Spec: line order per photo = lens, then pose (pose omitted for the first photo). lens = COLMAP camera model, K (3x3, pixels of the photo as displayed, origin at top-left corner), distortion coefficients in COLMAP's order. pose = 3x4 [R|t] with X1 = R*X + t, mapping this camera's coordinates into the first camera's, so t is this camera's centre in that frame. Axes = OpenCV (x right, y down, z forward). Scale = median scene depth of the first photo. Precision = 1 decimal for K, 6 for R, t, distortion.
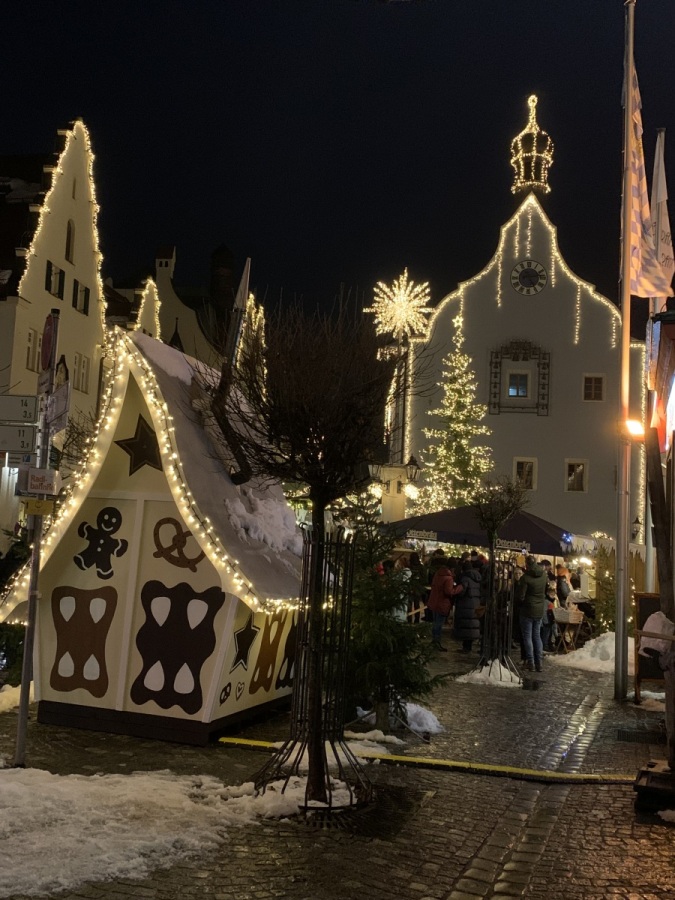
lens RADIAL K [[931.8, 0, 337.5], [0, 931.8, 450.0], [0, 0, 1]] dist [0.094654, 0.001309]
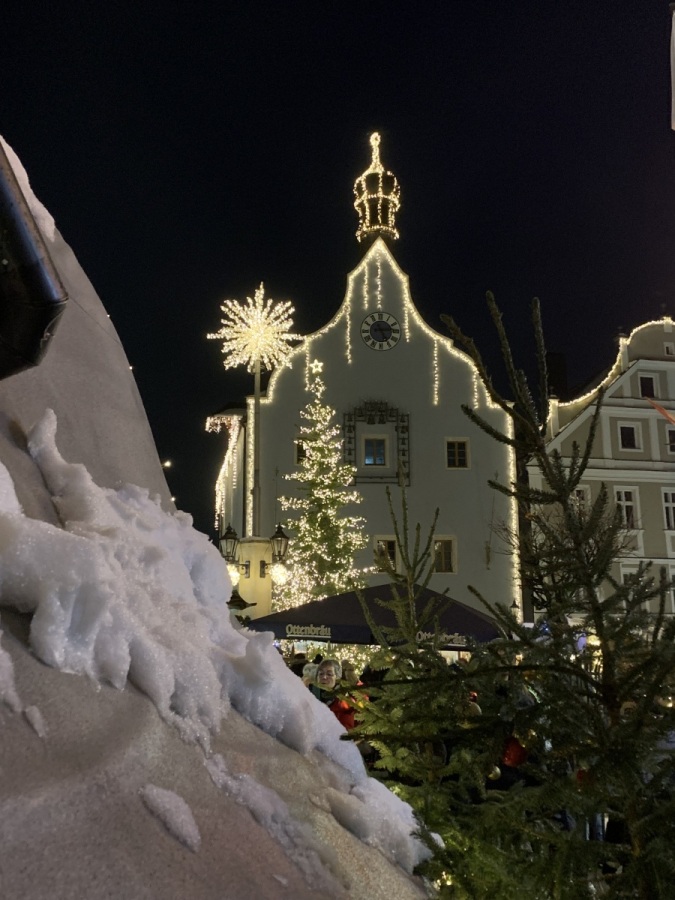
lens RADIAL K [[970.4, 0, 339.0], [0, 970.4, 436.2], [0, 0, 1]] dist [0.171348, -0.004532]
pose [[0.981469, -0.016250, 0.190931, -0.011651], [0.037250, 0.993569, -0.106922, 0.011427], [-0.187965, 0.112053, 0.975763, 0.125715]]
